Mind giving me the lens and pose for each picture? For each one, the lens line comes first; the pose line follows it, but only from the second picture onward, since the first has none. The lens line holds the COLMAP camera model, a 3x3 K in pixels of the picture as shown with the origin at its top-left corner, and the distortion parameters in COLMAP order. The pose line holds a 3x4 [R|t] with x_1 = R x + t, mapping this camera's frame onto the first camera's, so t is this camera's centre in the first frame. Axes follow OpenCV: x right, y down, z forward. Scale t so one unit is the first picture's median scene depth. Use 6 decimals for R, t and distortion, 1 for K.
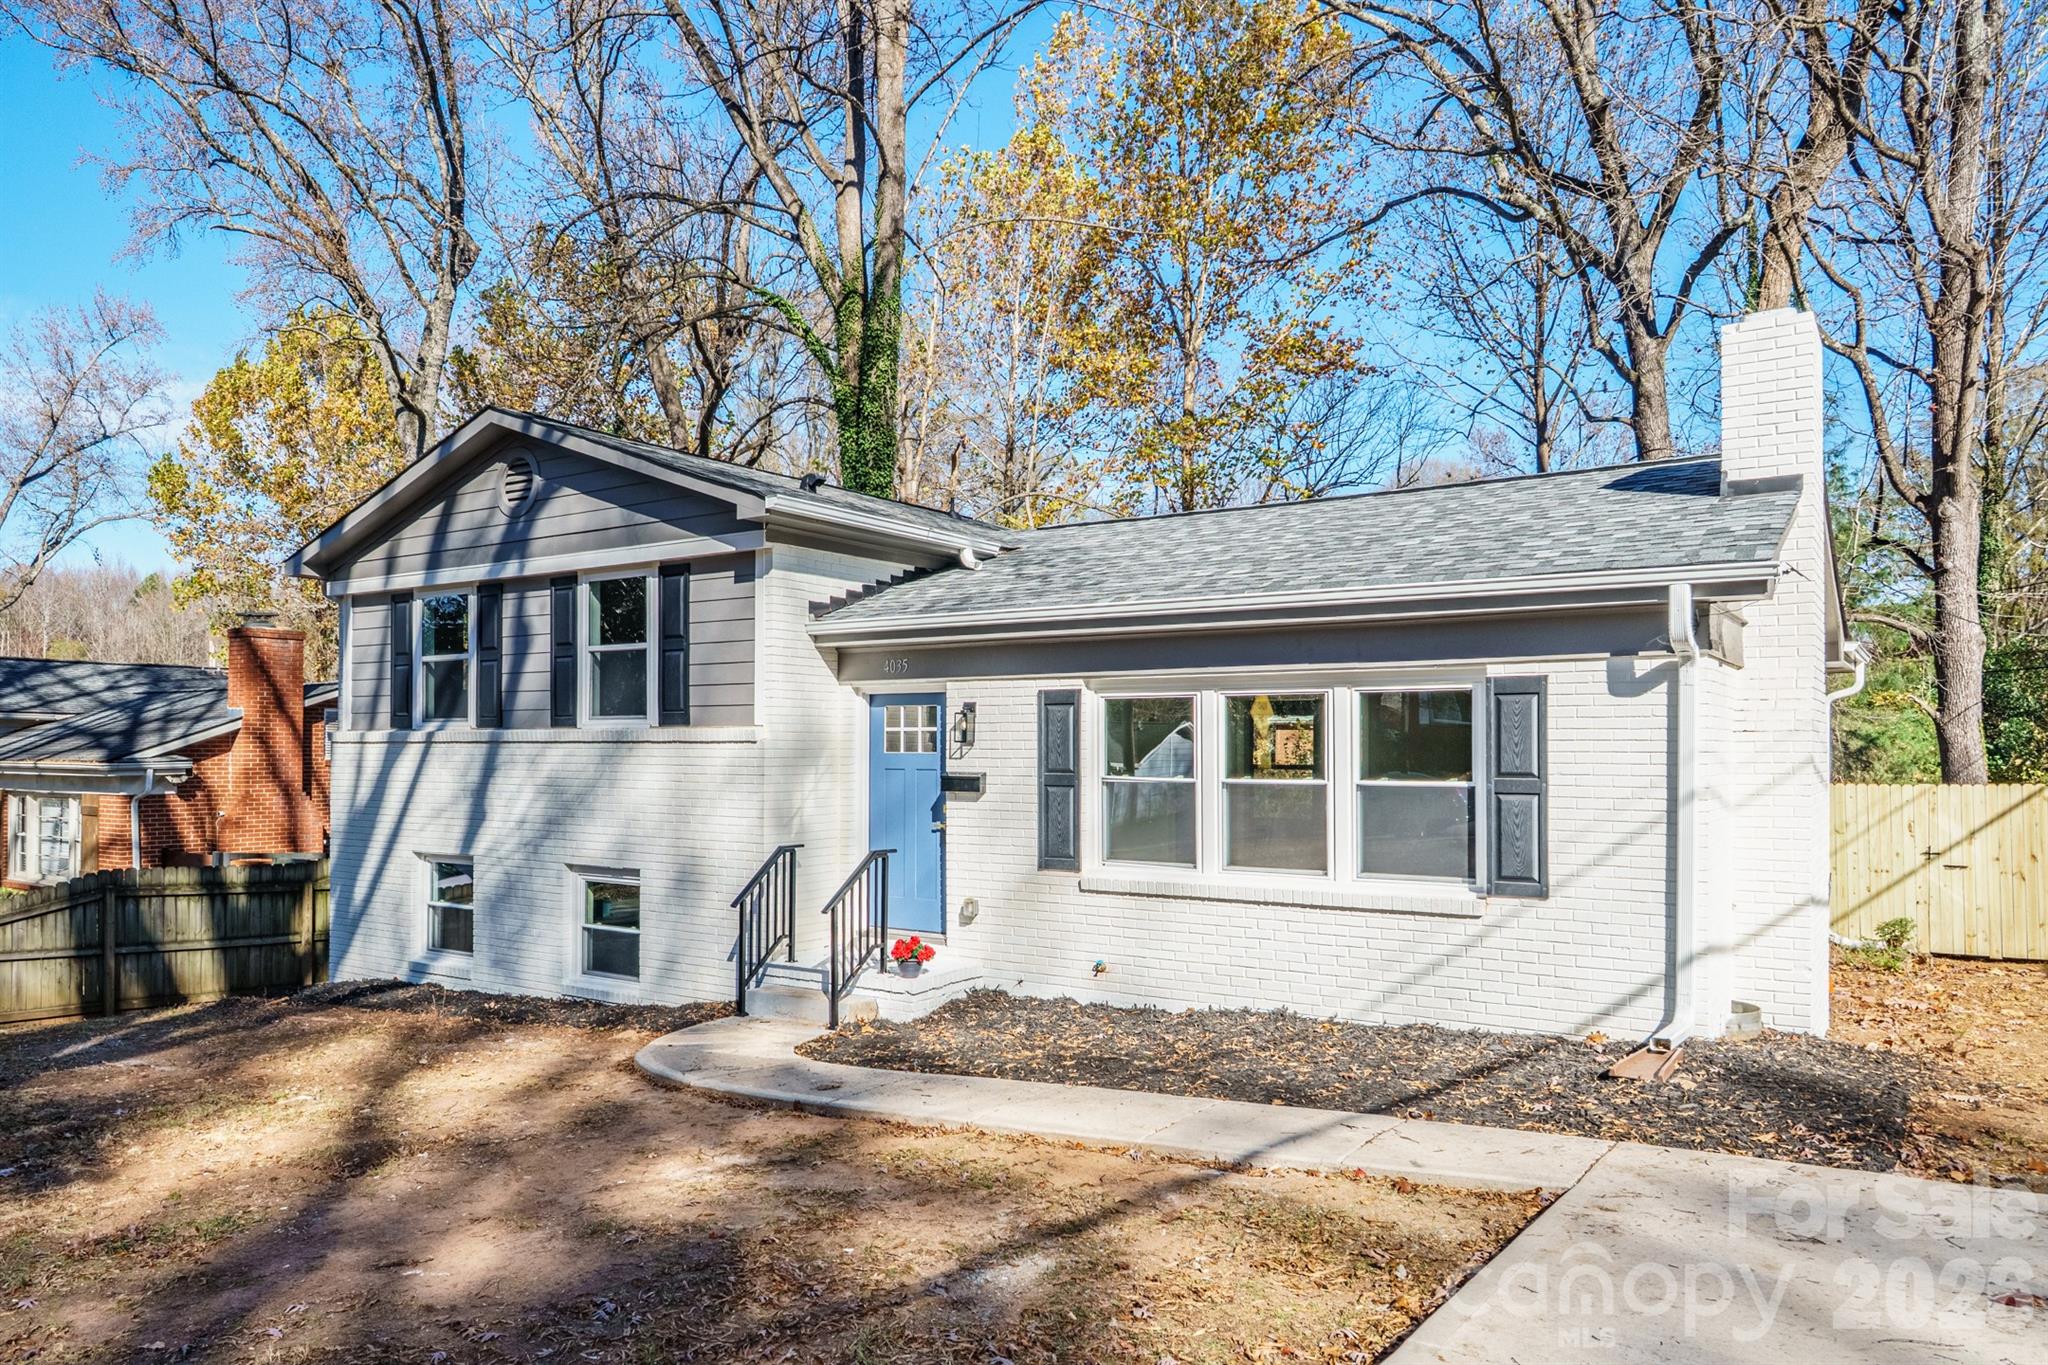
lens RADIAL K [[1381.8, 0, 1020.5], [0, 1381.8, 725.8], [0, 0, 1]] dist [-0.001973, -0.000659]
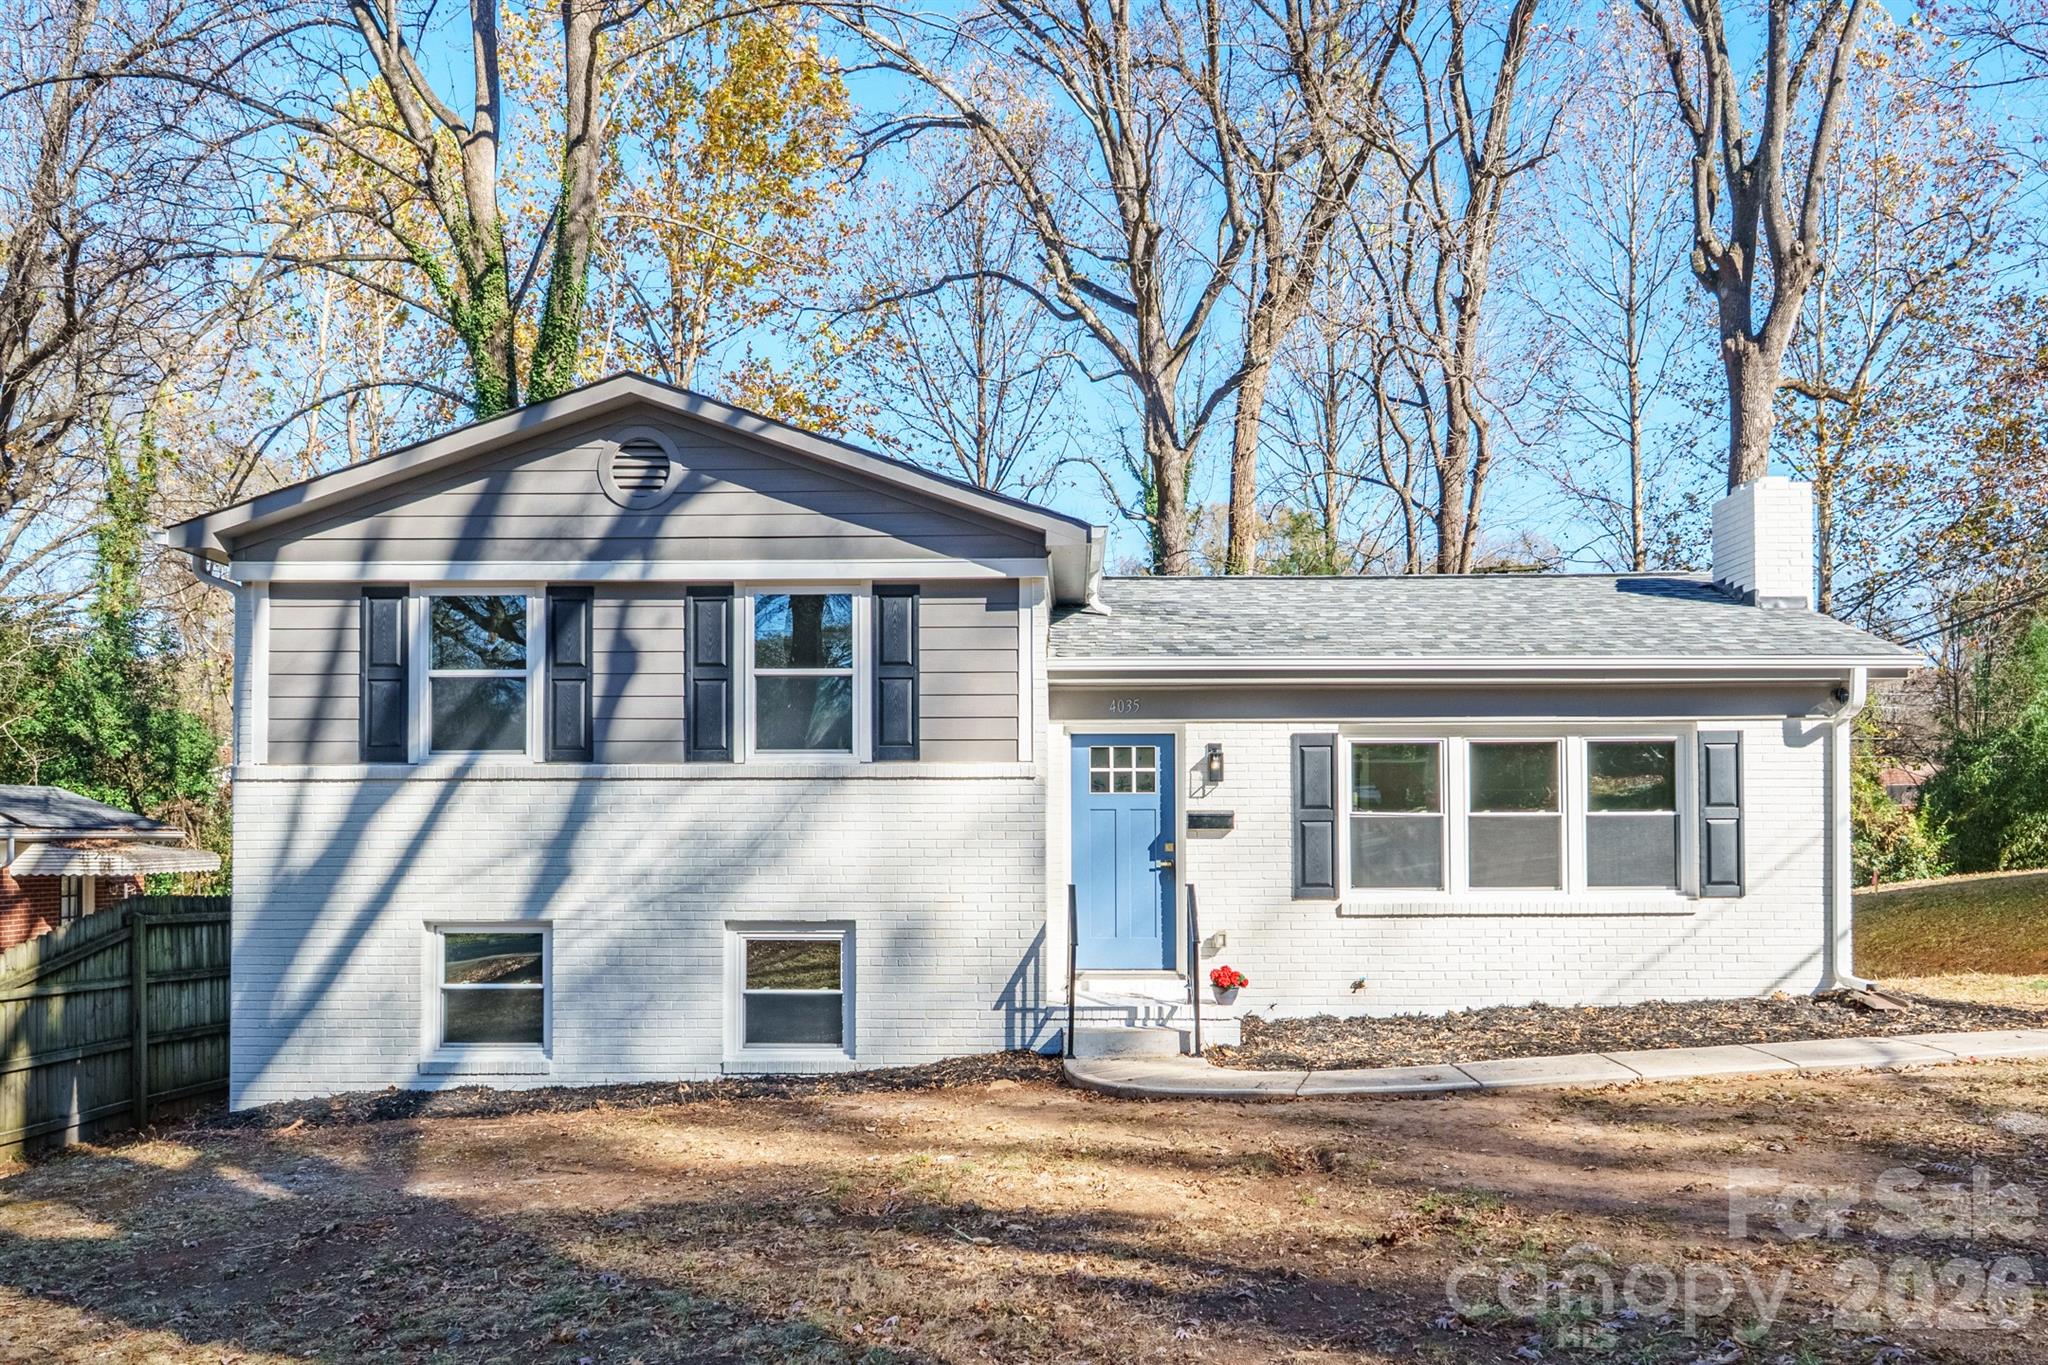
lens RADIAL K [[1527.7, 0, 1027.9], [0, 1527.7, 794.7], [0, 0, 1]] dist [-0.000909, -0.004891]
pose [[0.826813, 0.011464, 0.562360, -0.723164], [-0.004053, 0.999888, -0.014425, 0.035174], [-0.562463, 0.009648, 0.826766, 0.113548]]
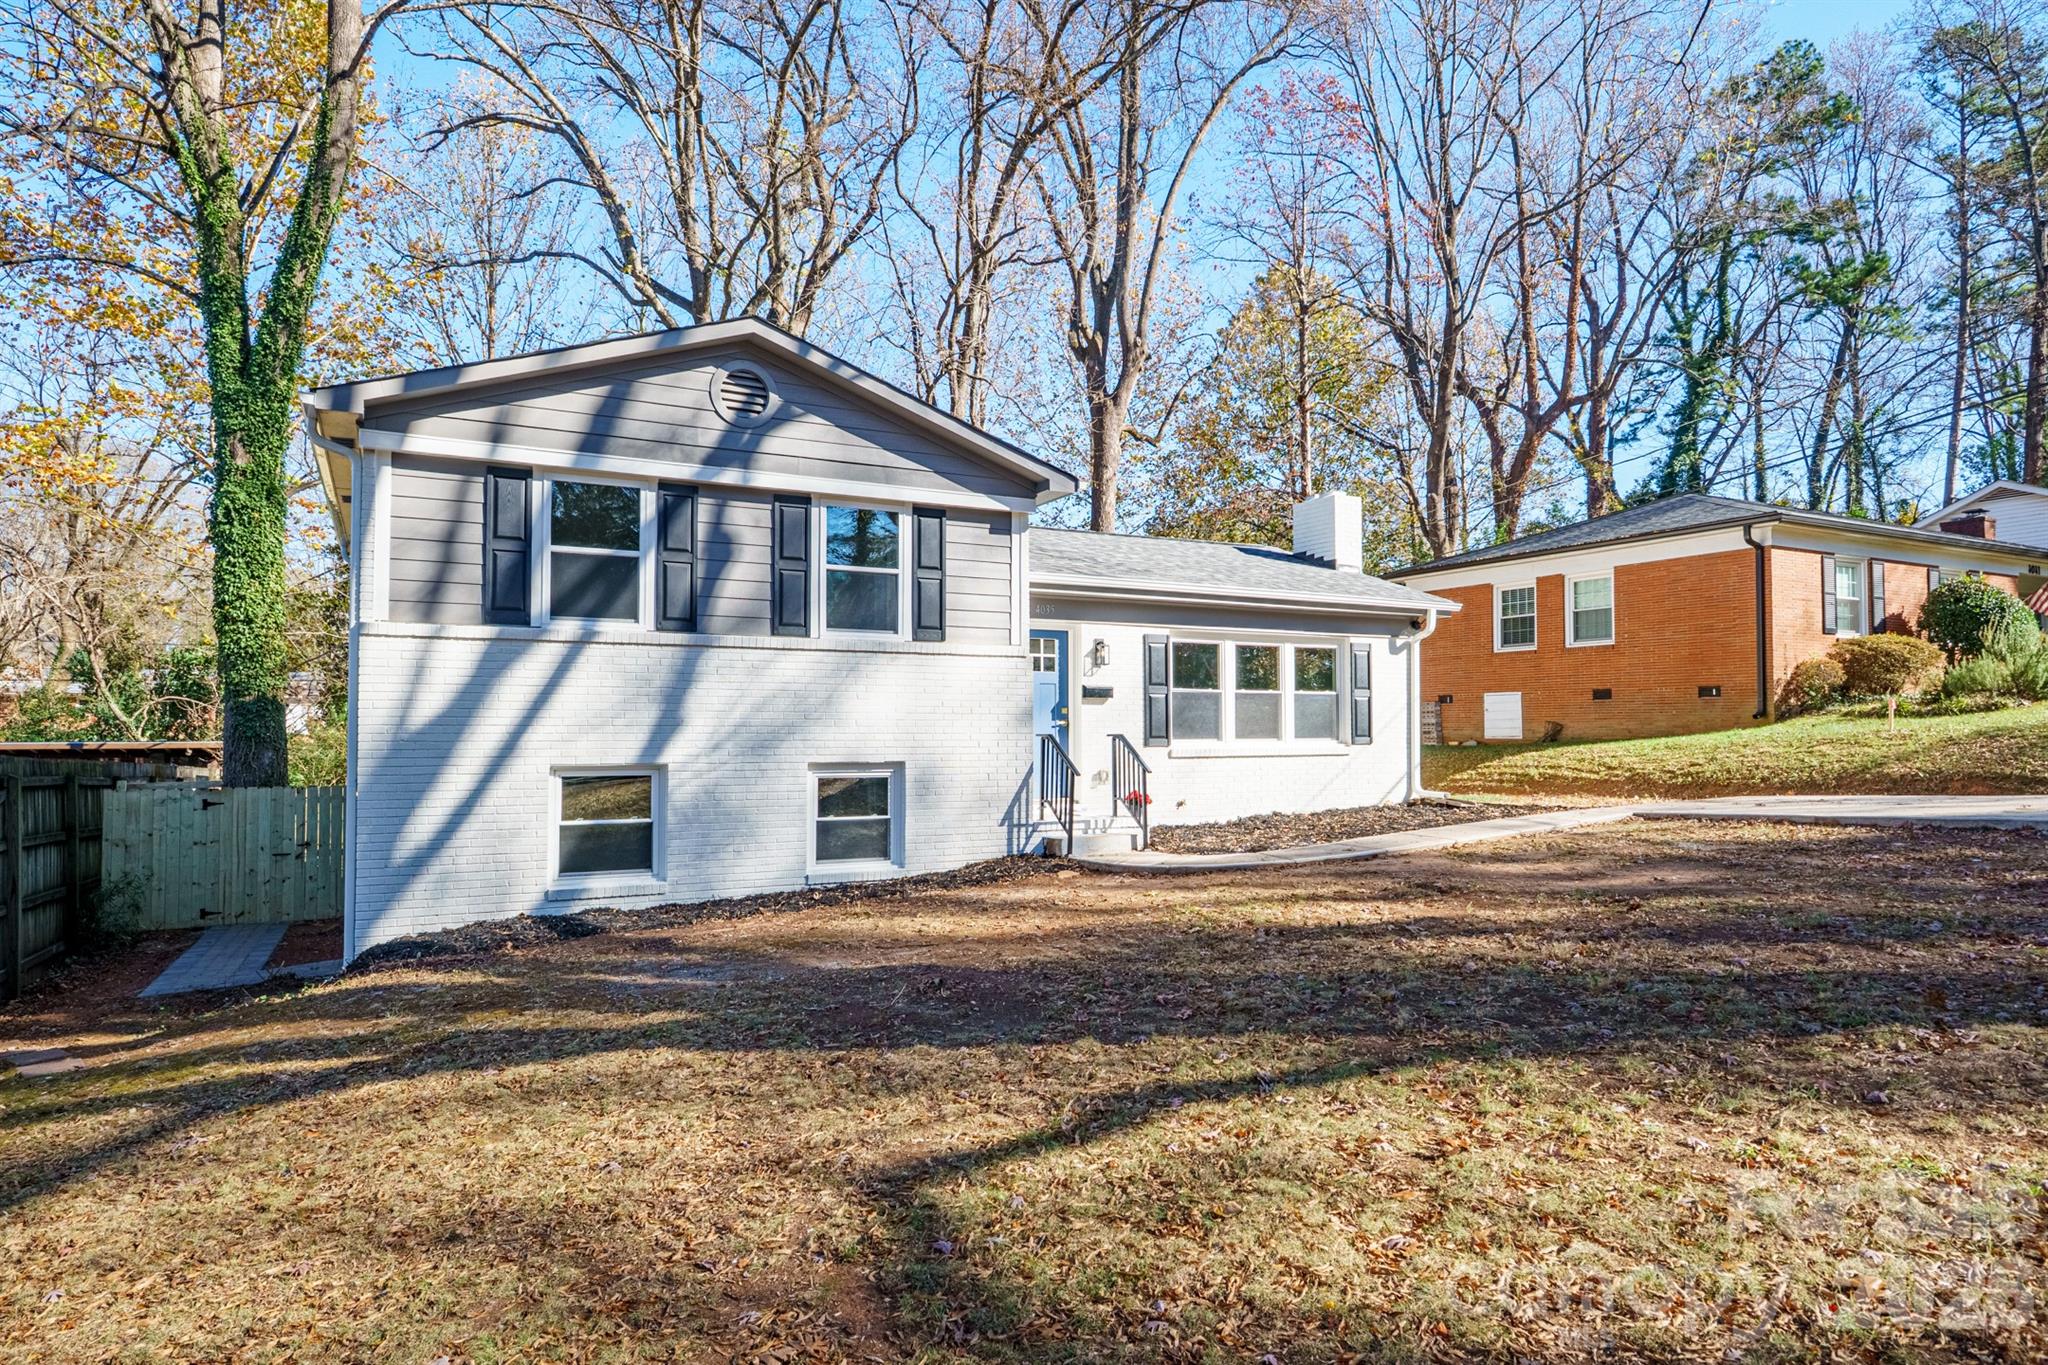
lens RADIAL K [[1165.8, 0, 1024.0], [0, 1165.8, 682.5], [0, 0, 1]] dist [-0.002129, 0.000037]
pose [[0.462378, 0.034943, 0.885994, -1.079200], [-0.011876, 0.999378, -0.033217, 0.066716], [-0.886604, 0.004837, 0.462505, 0.440075]]
